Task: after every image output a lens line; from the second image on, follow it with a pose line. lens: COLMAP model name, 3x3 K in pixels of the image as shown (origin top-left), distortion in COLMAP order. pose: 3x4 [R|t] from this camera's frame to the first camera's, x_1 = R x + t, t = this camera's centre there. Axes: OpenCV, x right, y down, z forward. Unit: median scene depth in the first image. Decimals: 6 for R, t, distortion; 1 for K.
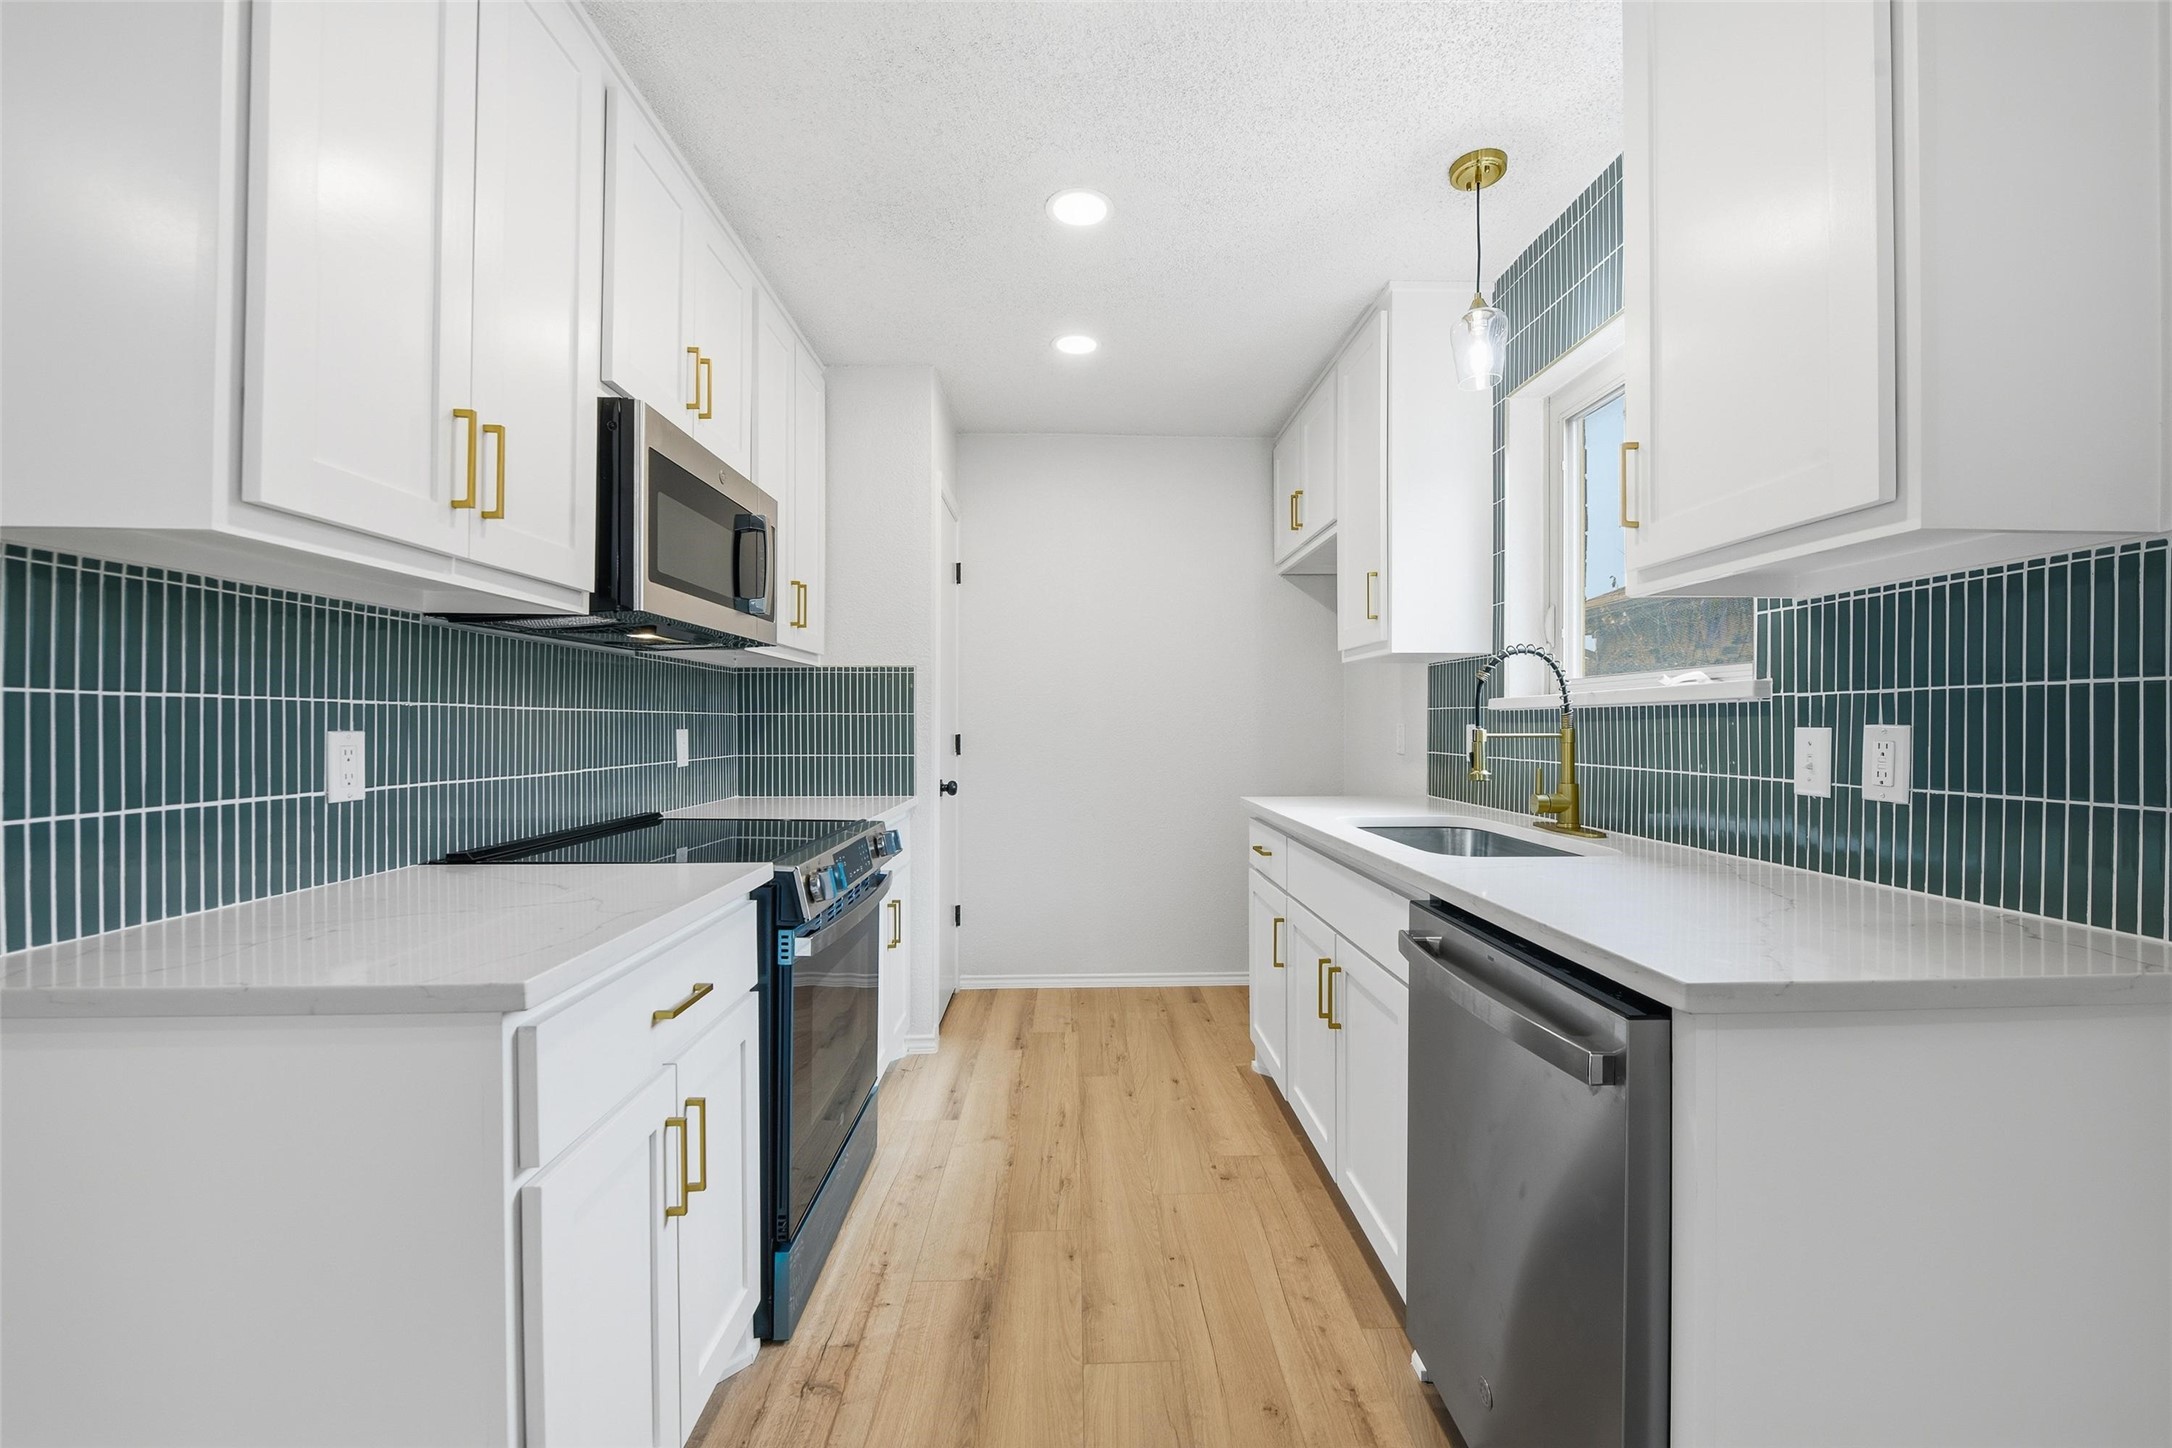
lens RADIAL K [[865.1, 0, 1096.4], [0, 865.1, 724.7], [0, 0, 1]] dist [-0.009209, 0.000089]
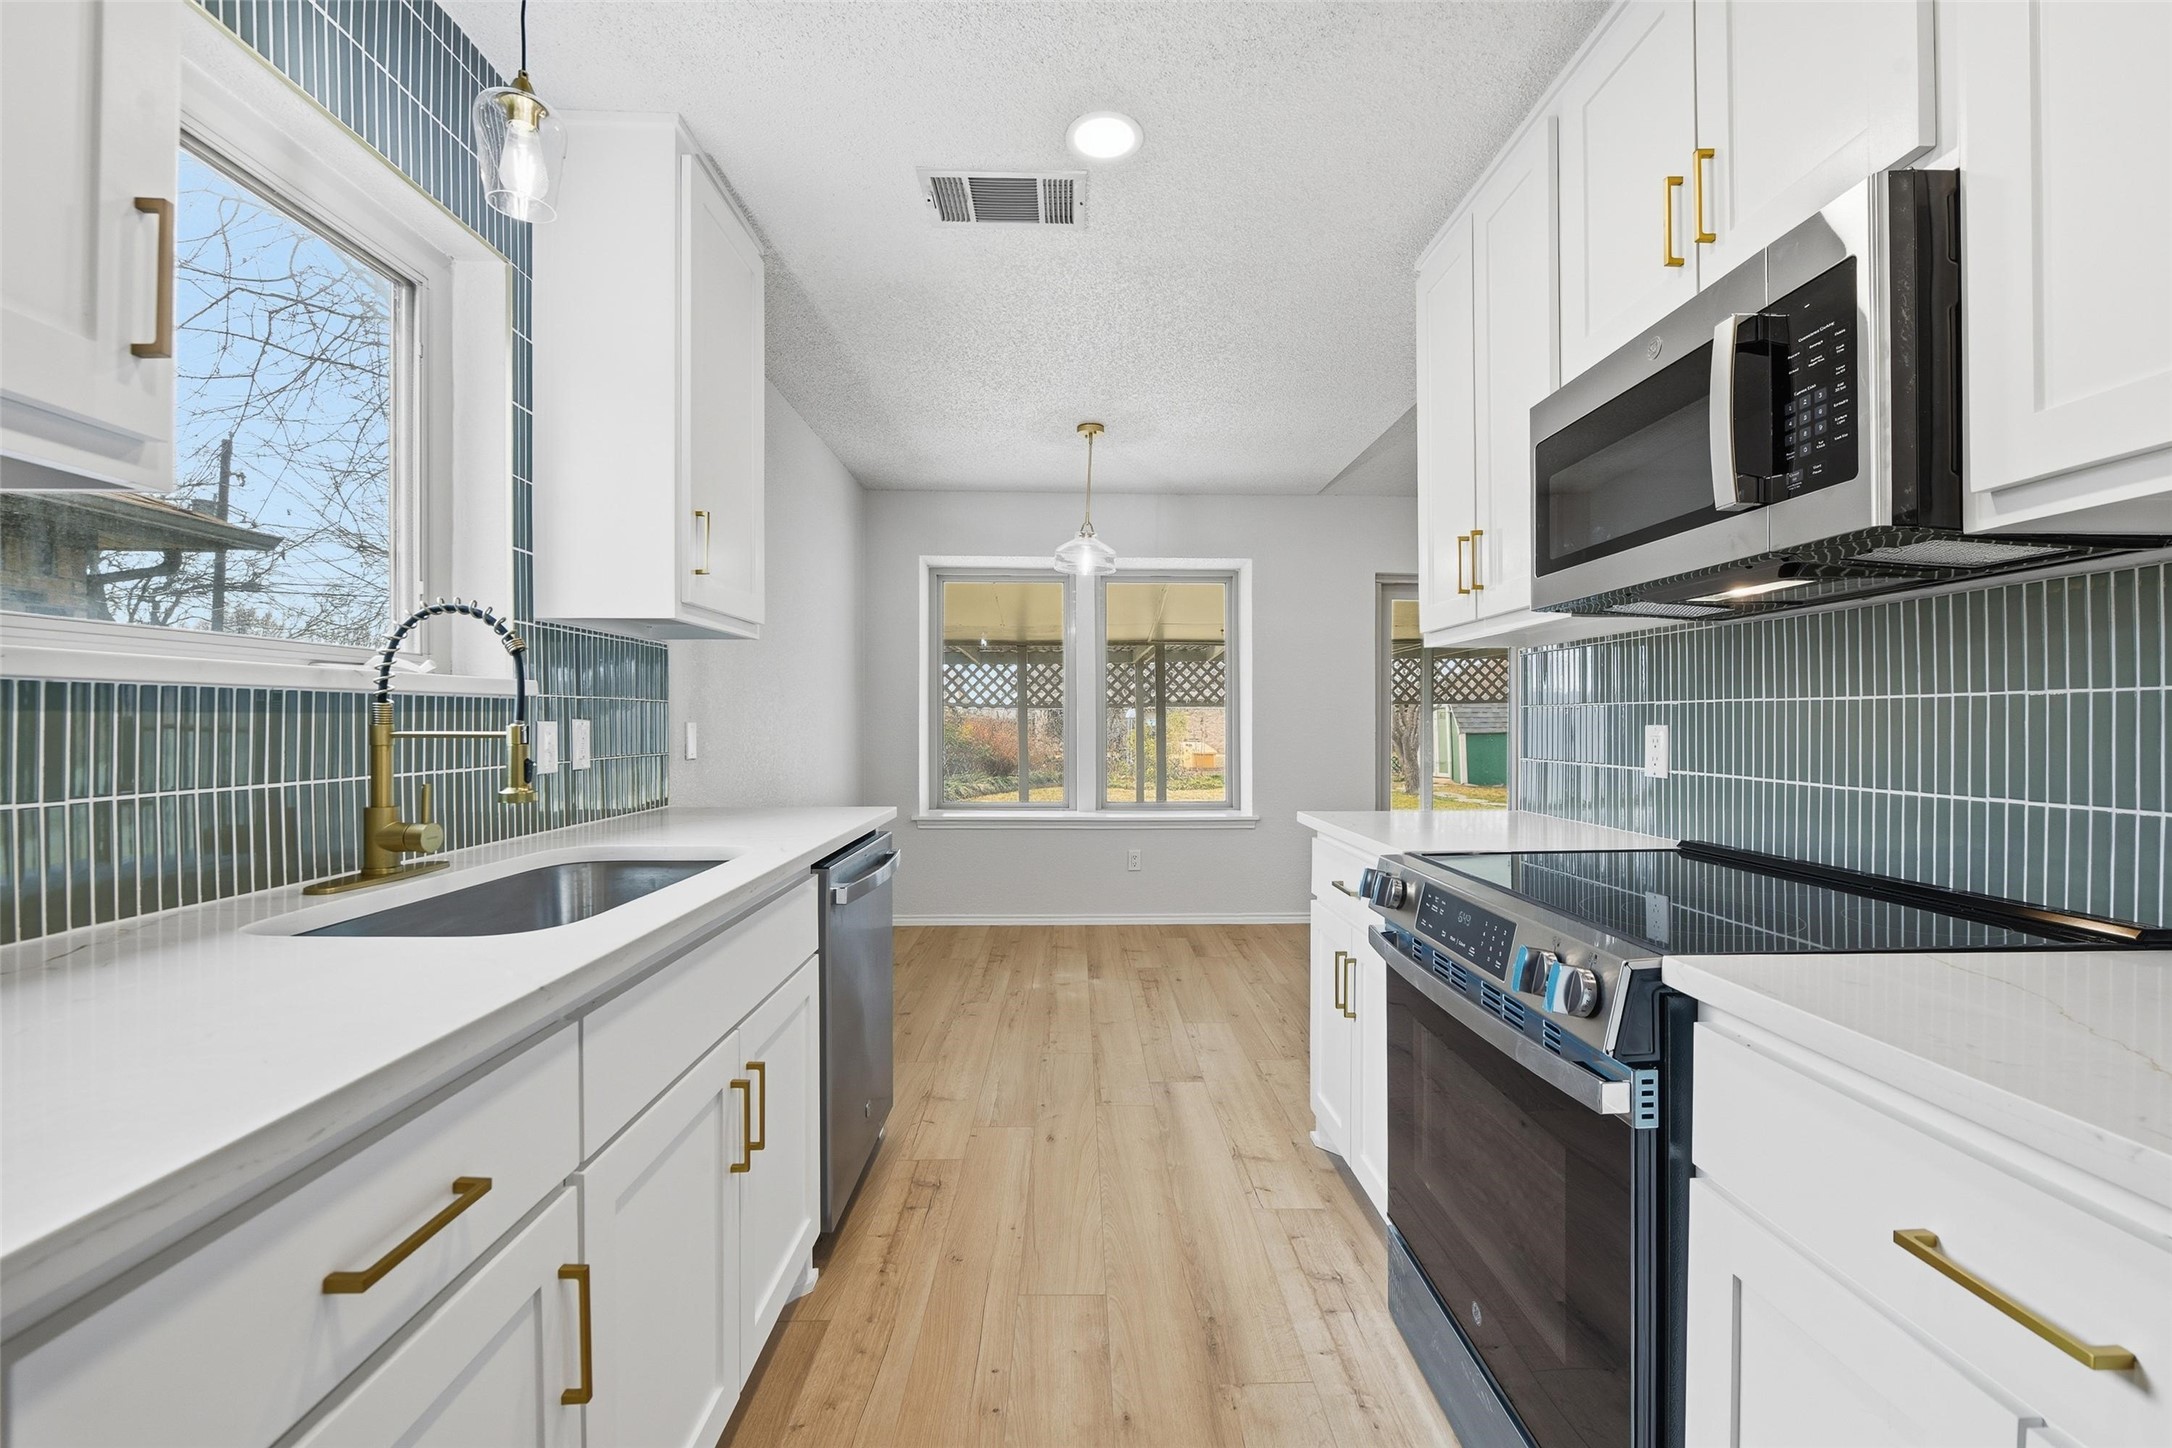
lens RADIAL K [[865.1, 0, 1096.4], [0, 865.1, 724.7], [0, 0, 1]] dist [-0.009209, 0.000089]
pose [[-0.999998, -0.000846, 0.001990, -0.003665], [-0.000839, 0.999993, 0.003683, 0.002025], [-0.001993, 0.003681, -0.999991, 1.842122]]
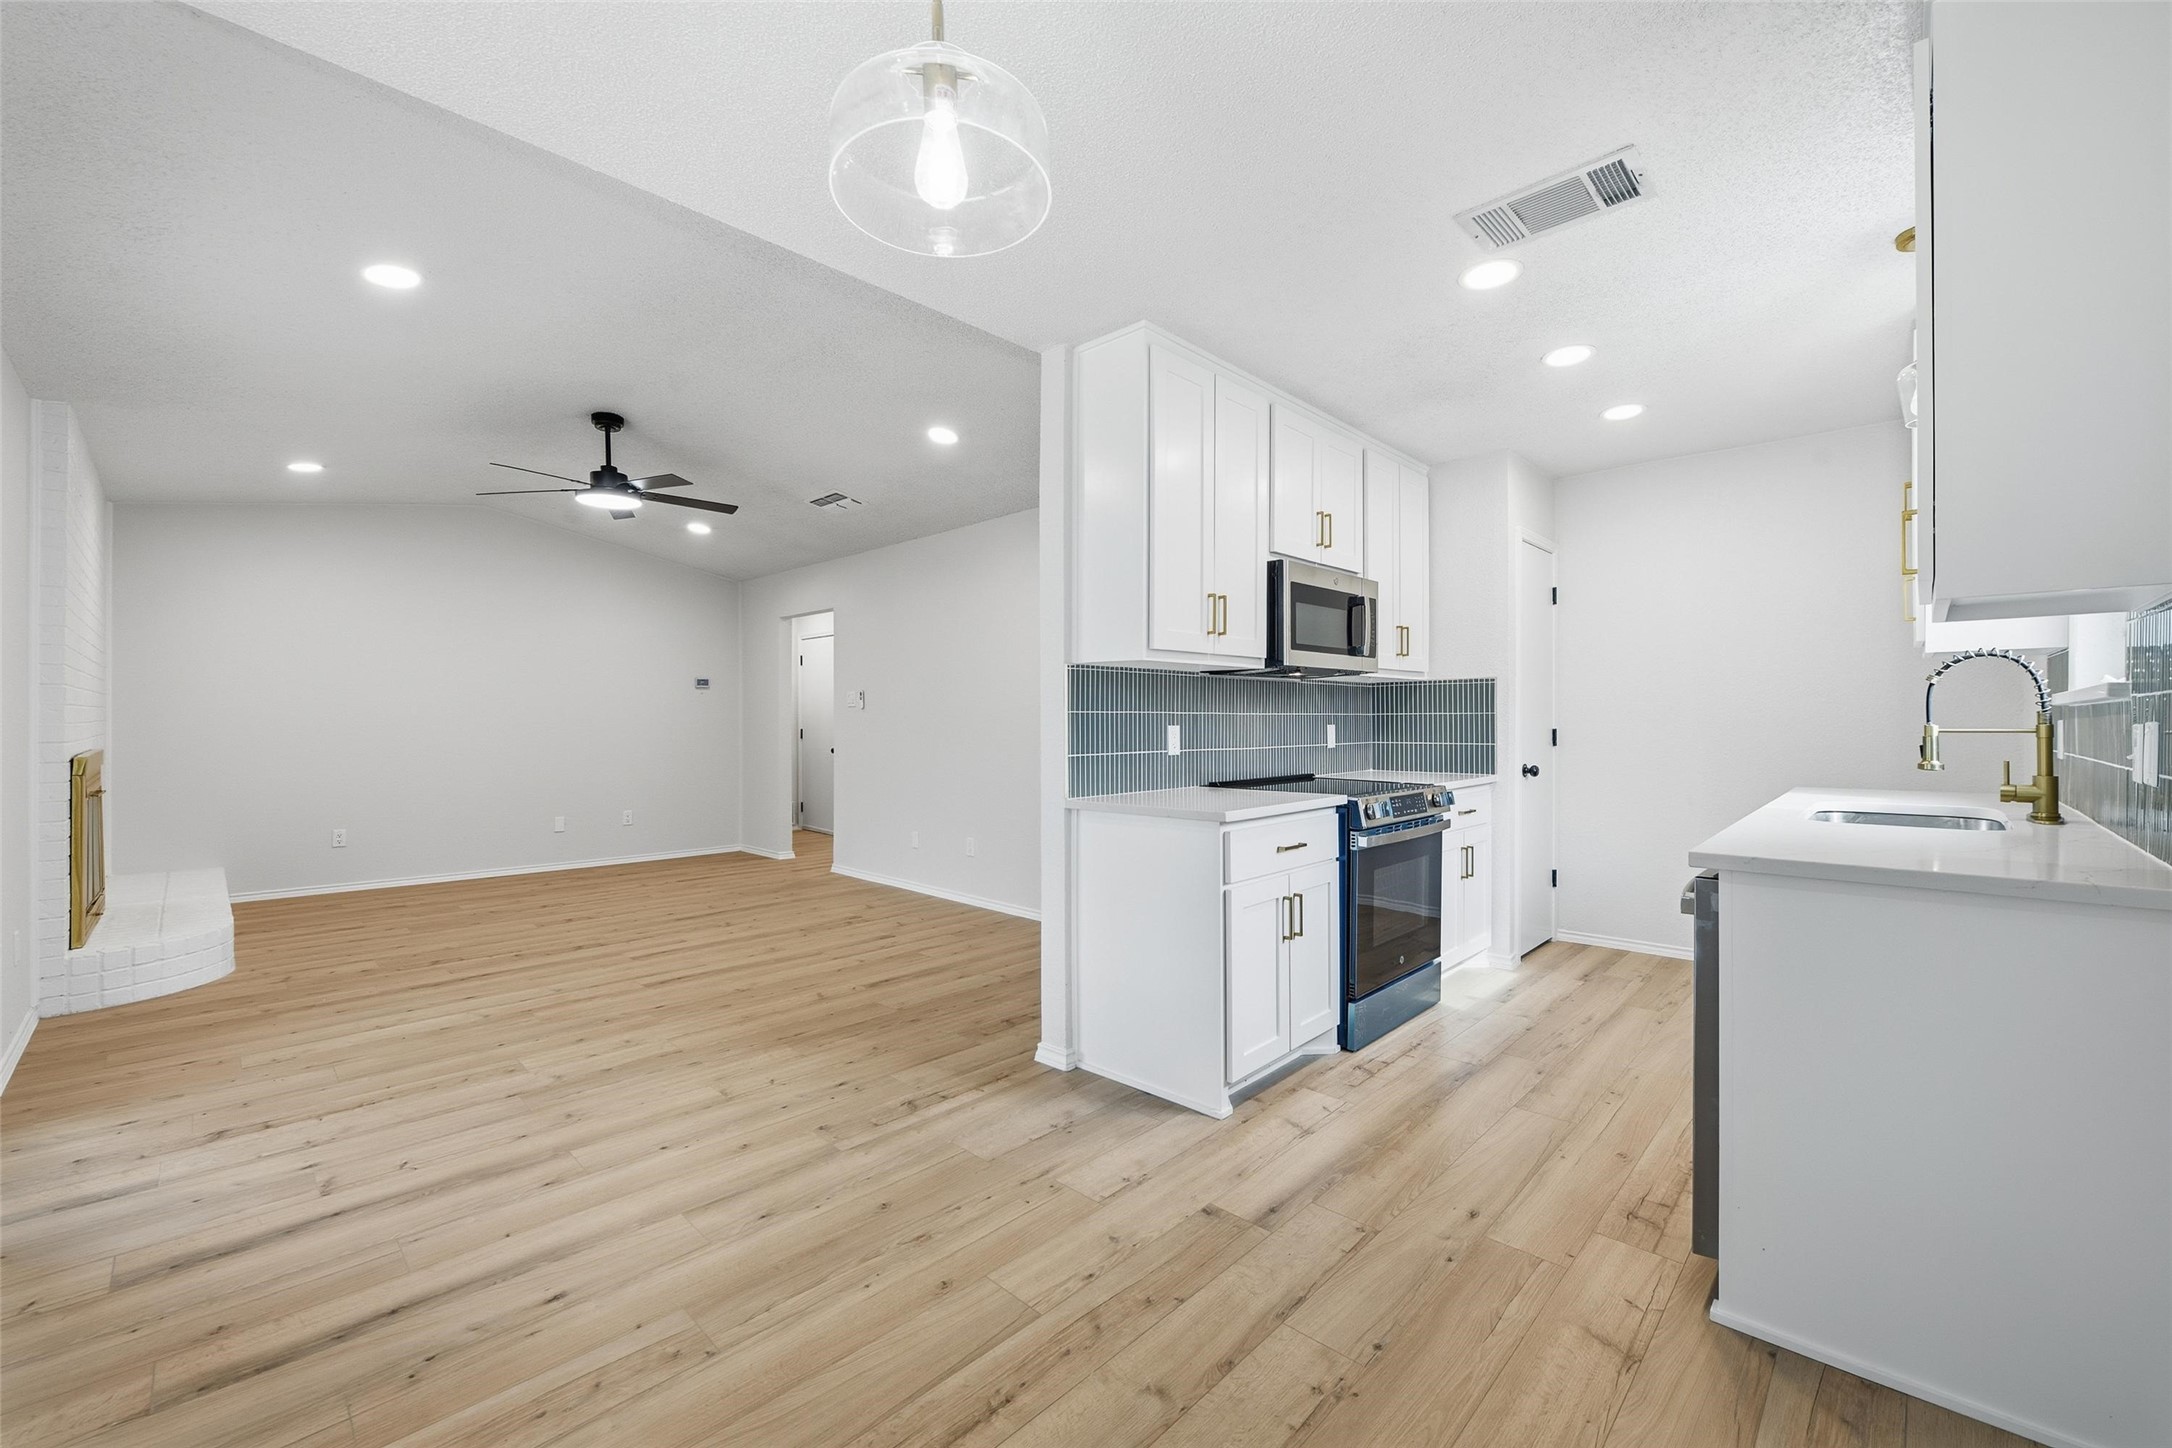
lens RADIAL K [[870.0, 0, 1096.3], [0, 870.0, 721.6], [0, 0, 1]] dist [-0.010018, -0.000053]
pose [[0.700577, -0.001442, -0.713576, 0.537035], [0.002642, 0.999996, 0.000573, -0.003388], [0.713572, -0.002286, 0.700578, -0.650234]]
